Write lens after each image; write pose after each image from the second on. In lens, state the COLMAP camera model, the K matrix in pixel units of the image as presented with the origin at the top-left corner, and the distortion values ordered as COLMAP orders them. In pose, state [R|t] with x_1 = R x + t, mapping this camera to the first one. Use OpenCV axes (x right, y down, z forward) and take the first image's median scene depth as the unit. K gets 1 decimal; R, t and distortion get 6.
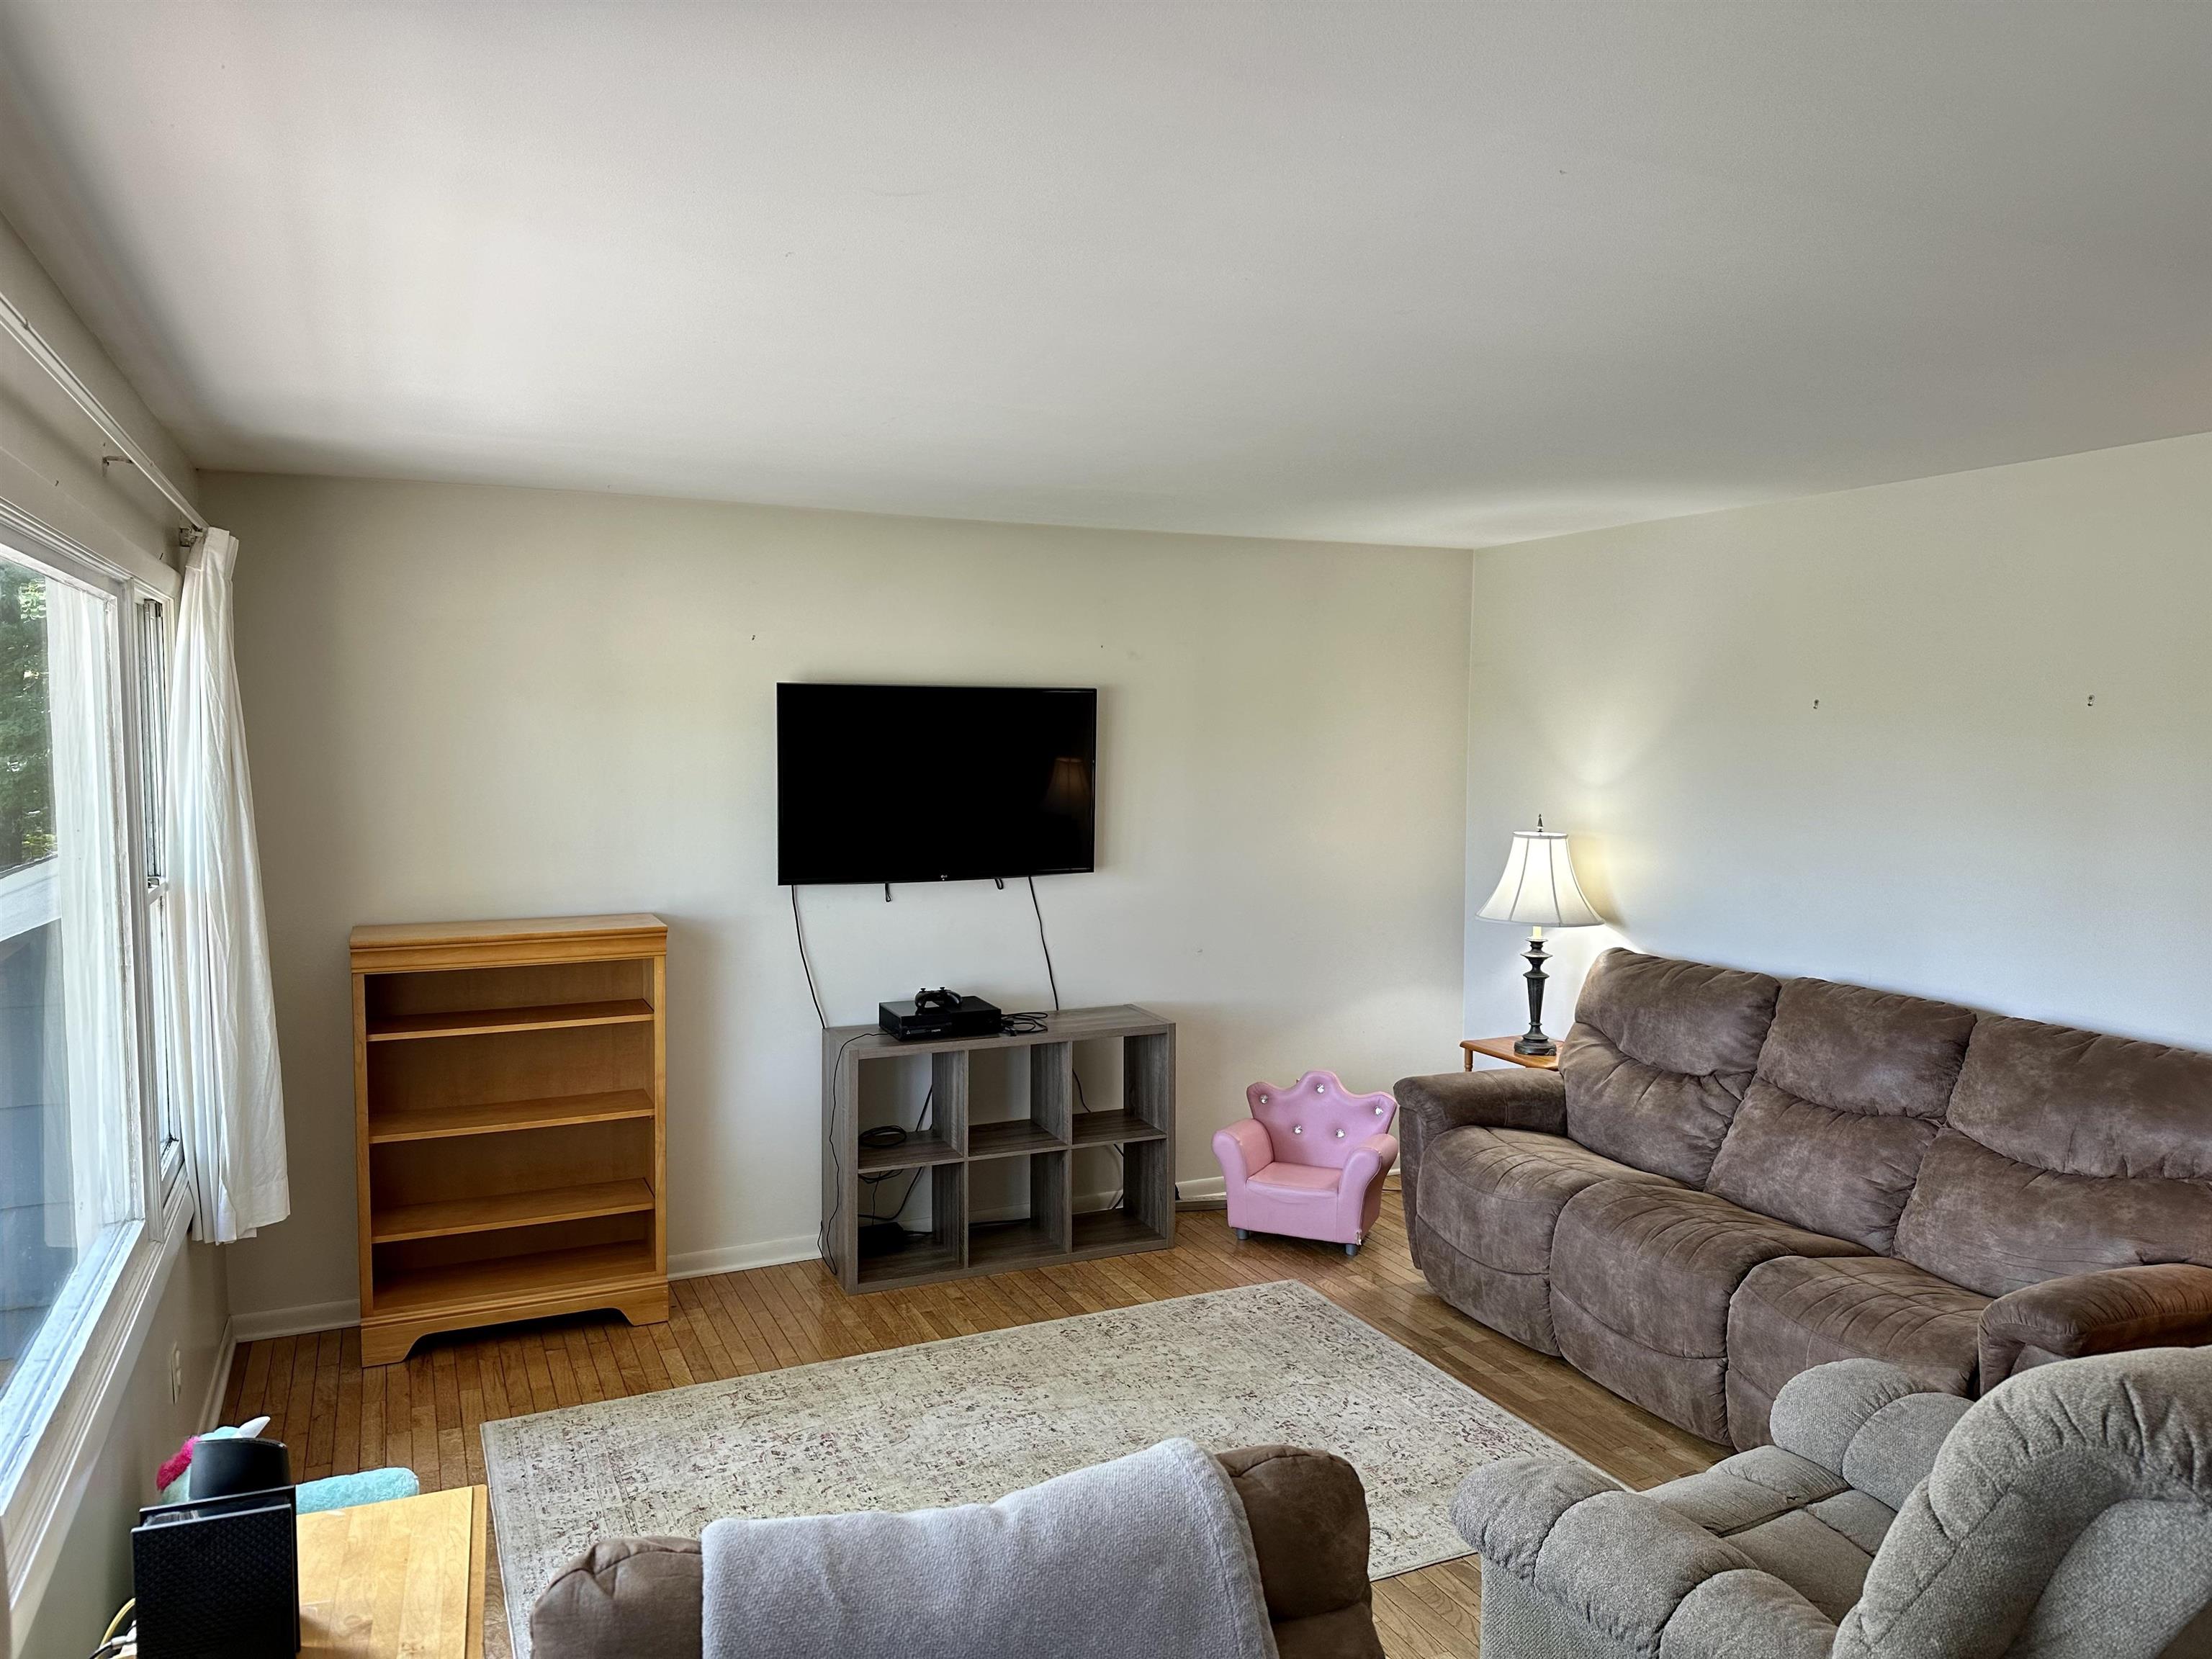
lens RADIAL K [[1540.5, 0, 1106.0], [0, 1540.5, 829.5], [0, 0, 1]] dist [0.129687, -0.000068]
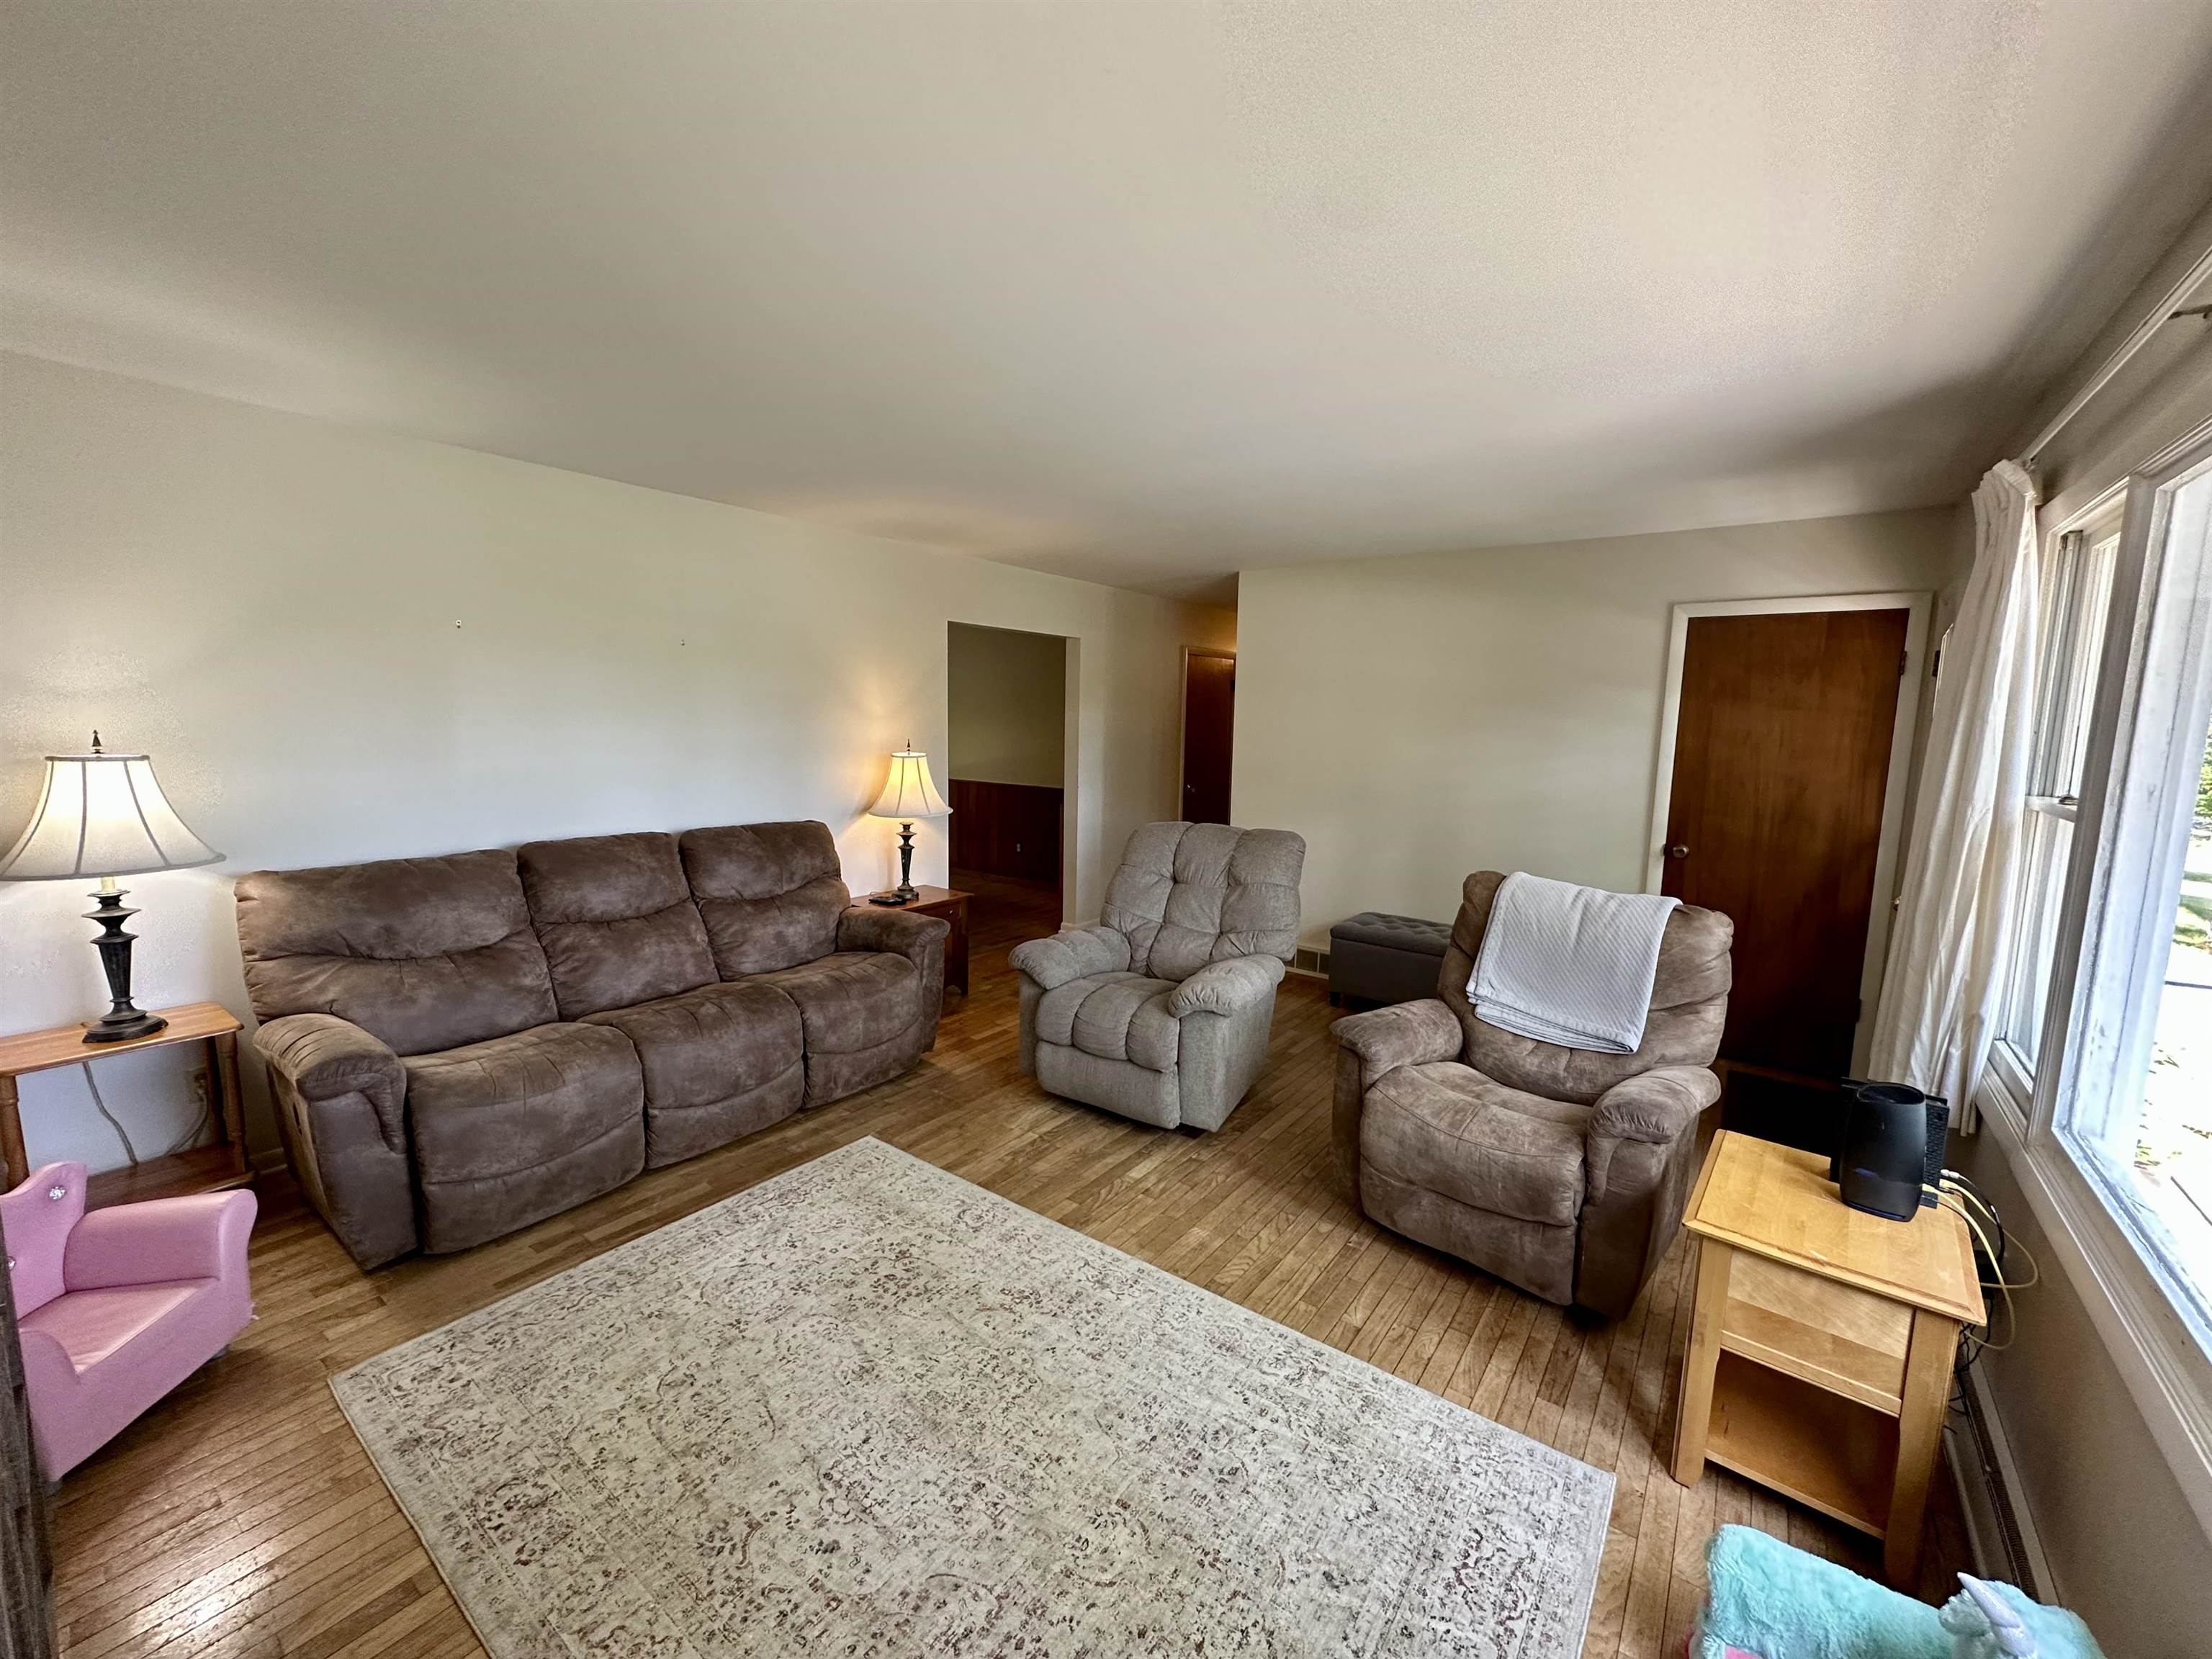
lens RADIAL K [[882.3, 0, 1103.4], [0, 882.3, 826.1], [0, 0, 1]] dist [-0.000781, -0.000472]
pose [[-0.470277, -0.122170, 0.874022, -0.392903], [0.039424, 0.986475, 0.159101, -0.015619], [-0.881638, 0.109279, -0.459100, 0.889144]]
